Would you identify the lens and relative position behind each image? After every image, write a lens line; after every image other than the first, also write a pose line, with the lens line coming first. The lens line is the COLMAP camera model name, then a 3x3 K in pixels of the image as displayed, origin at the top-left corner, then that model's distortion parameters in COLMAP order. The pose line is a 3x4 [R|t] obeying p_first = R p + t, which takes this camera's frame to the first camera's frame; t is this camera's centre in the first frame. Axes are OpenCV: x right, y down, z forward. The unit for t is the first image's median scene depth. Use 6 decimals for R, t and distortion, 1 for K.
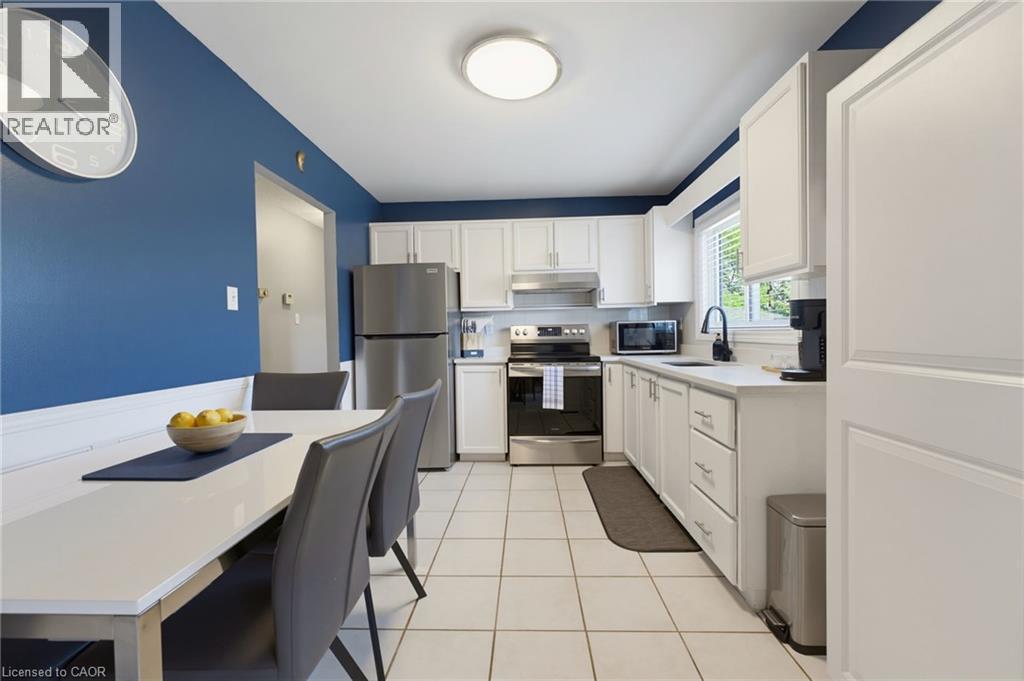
lens RADIAL K [[406.7, 0, 512.1], [0, 406.7, 337.7], [0, 0, 1]] dist [0.000314, -0.000194]
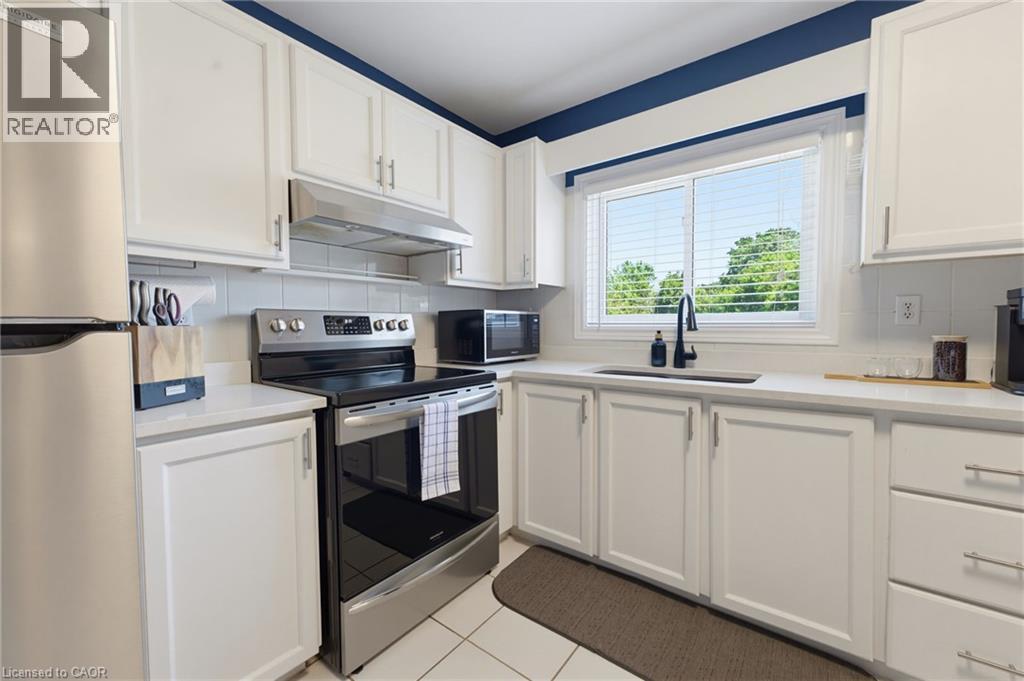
lens RADIAL K [[406.7, 0, 512.1], [0, 406.7, 338.9], [0, 0, 1]] dist [0.000314, -0.000194]
pose [[0.583878, -0.013051, 0.811737, -0.213575], [0.005503, 0.999911, 0.012119, -0.004610], [-0.811823, -0.002609, 0.583898, 0.649929]]
